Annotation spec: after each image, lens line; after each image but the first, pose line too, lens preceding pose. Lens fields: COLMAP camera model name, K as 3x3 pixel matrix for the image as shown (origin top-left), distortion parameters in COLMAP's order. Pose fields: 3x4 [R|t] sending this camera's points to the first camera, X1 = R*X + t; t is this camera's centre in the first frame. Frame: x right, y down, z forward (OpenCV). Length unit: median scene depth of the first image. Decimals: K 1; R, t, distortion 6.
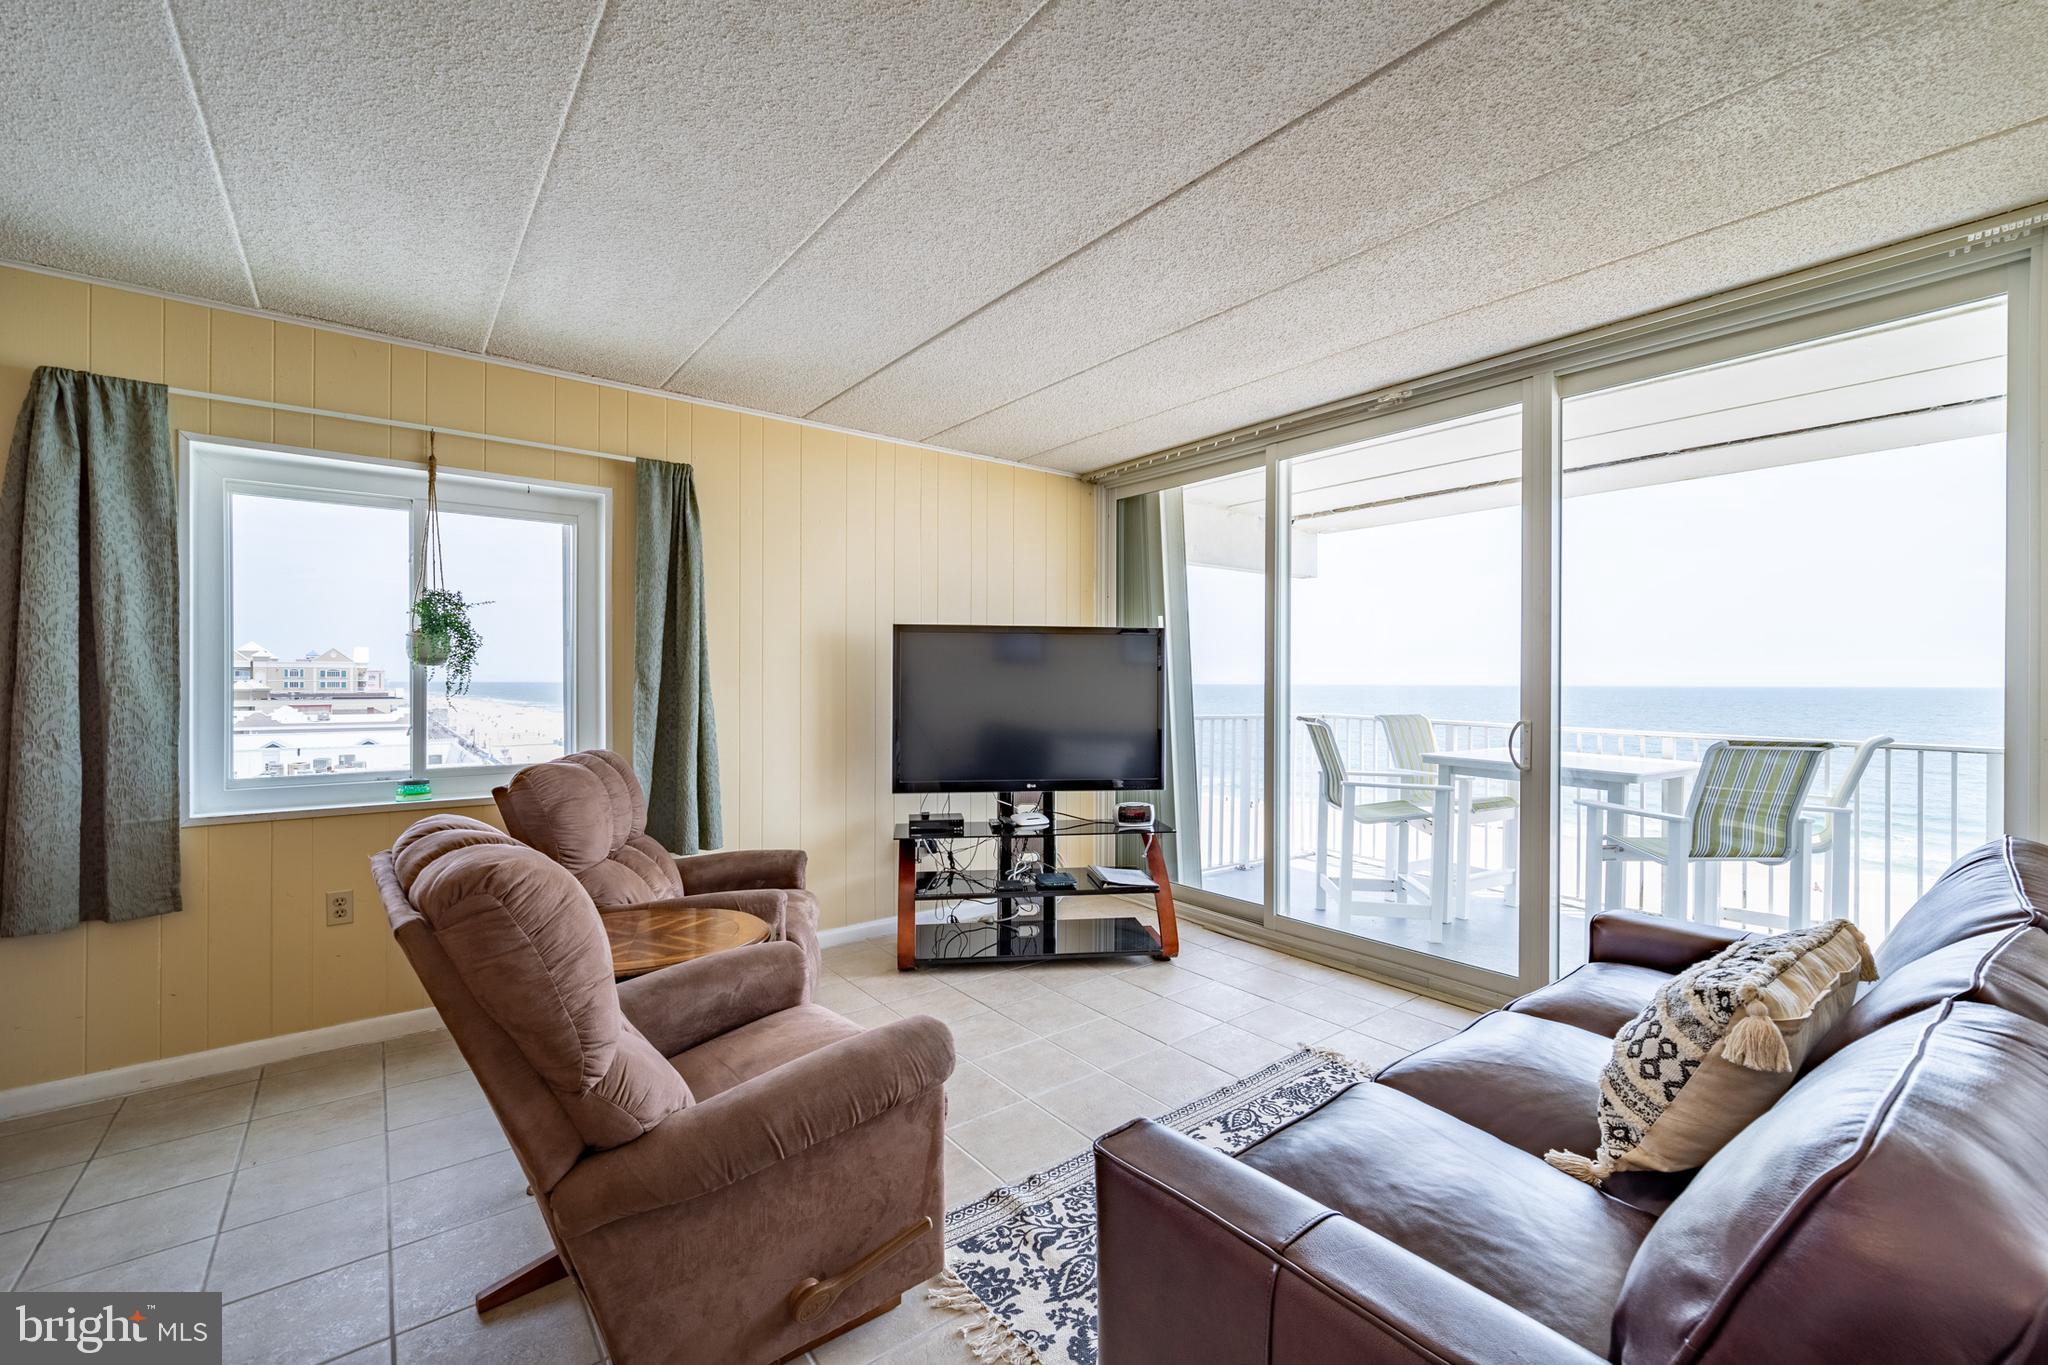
lens RADIAL K [[847.0, 0, 1033.2], [0, 847.0, 679.8], [0, 0, 1]] dist [-0.002135, -0.000457]
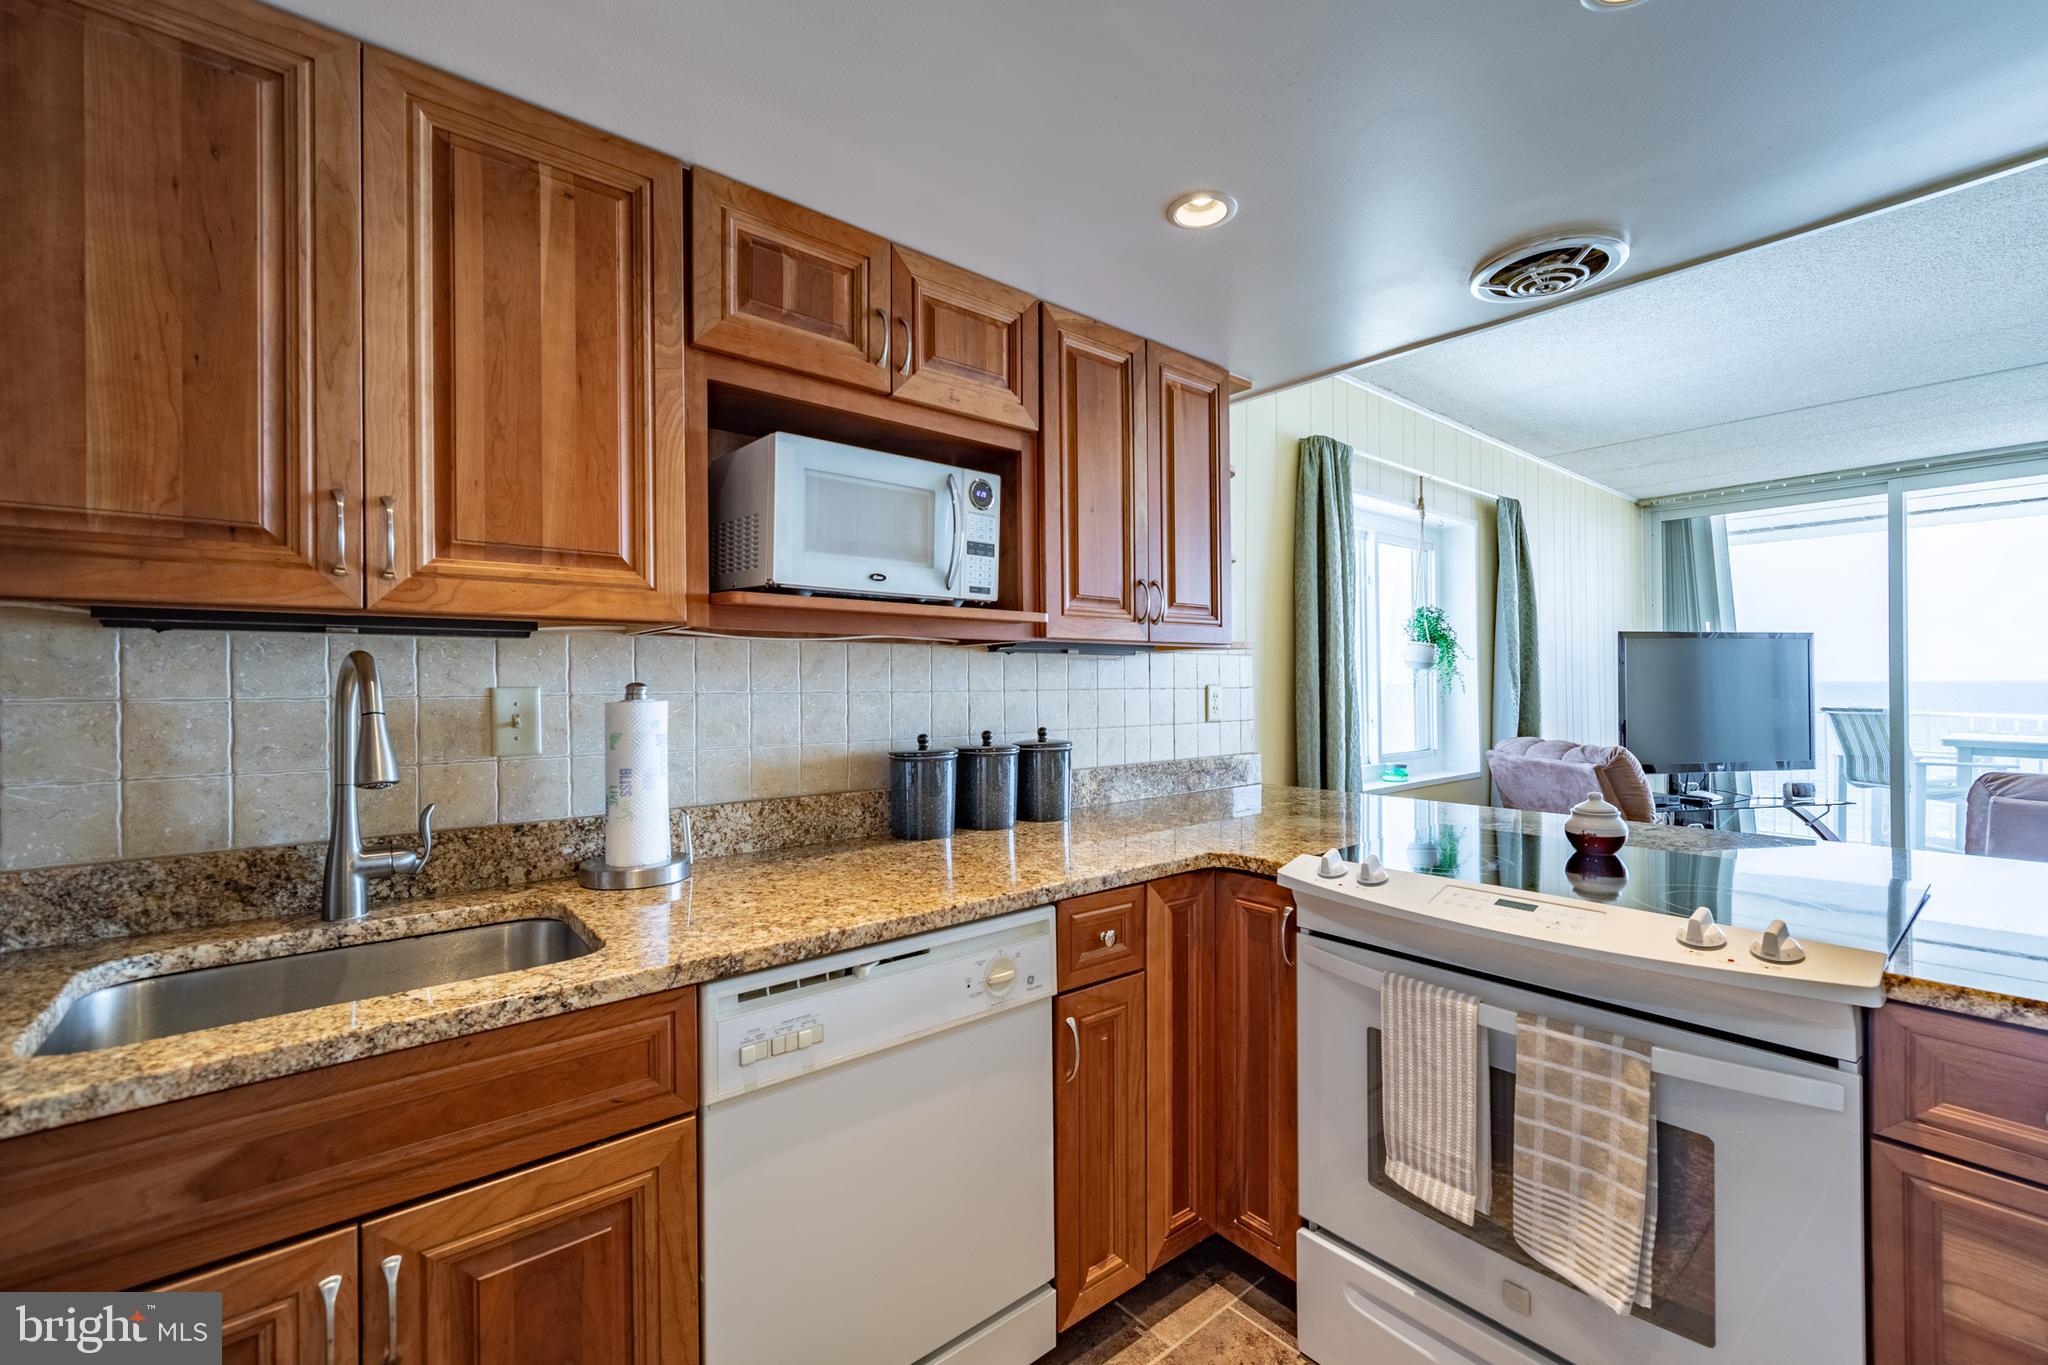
lens RADIAL K [[847.0, 0, 1033.2], [0, 847.0, 679.8], [0, 0, 1]] dist [-0.002135, -0.000457]
pose [[0.999434, -0.010453, 0.031977, -1.166566], [0.010625, 0.999930, -0.005221, -0.001015], [-0.031920, 0.005558, 0.999475, -0.179956]]
